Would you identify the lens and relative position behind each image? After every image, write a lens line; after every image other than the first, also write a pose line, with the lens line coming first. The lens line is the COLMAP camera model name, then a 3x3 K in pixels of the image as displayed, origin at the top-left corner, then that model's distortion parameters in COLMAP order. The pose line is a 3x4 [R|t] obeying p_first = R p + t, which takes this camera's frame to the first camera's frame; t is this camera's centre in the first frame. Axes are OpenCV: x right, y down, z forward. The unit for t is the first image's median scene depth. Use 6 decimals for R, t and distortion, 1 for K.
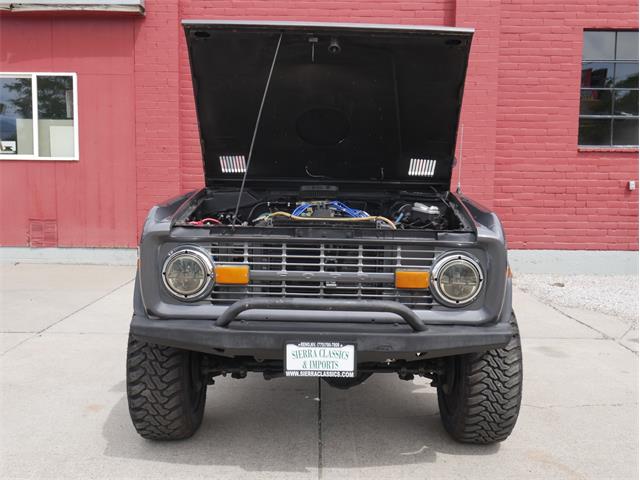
lens RADIAL K [[674.4, 0, 310.8], [0, 674.4, 238.7], [0, 0, 1]] dist [0.004580, -0.012061]
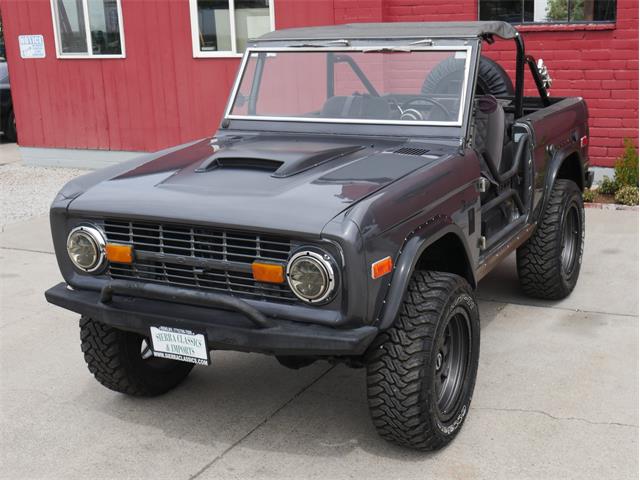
lens RADIAL K [[895.7, 0, 341.7], [0, 895.7, 270.1], [0, 0, 1]] dist [0.012767, -0.030026]
pose [[0.897324, 0.080108, -0.434042, 0.774154], [-0.000837, 0.983698, 0.179825, -0.165493], [0.441372, -0.160998, 0.882763, -0.058710]]
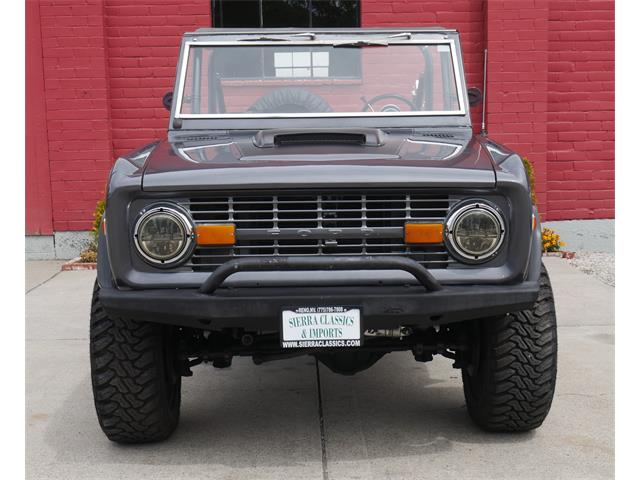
lens RADIAL K [[1033.3, 0, 331.2], [0, 1033.3, 281.1], [0, 0, 1]] dist [0.001689, 0.008038]
pose [[0.998707, -0.034258, 0.037567, -0.020715], [0.032280, 0.998123, 0.052047, 0.048232], [-0.039279, -0.050767, 0.997938, -0.320879]]
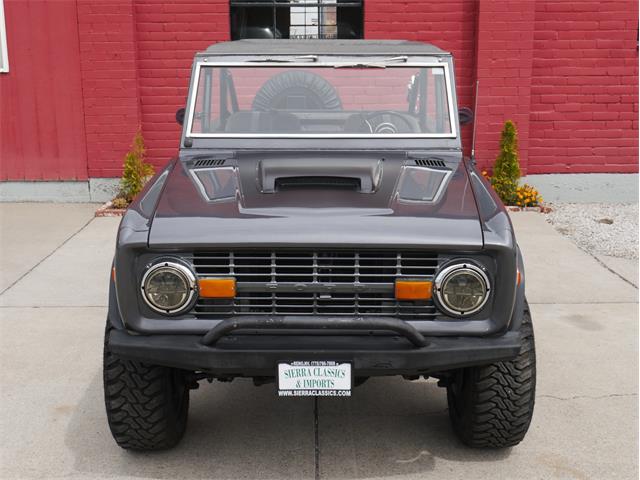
lens RADIAL K [[883.3, 0, 307.2], [0, 883.3, 238.9], [0, 0, 1]] dist [0.001216, -0.000063]
pose [[0.999819, -0.018927, 0.002000, 0.004553], [0.018487, 0.990751, 0.134430, -0.170064], [-0.004526, -0.134368, 0.990921, -0.180013]]
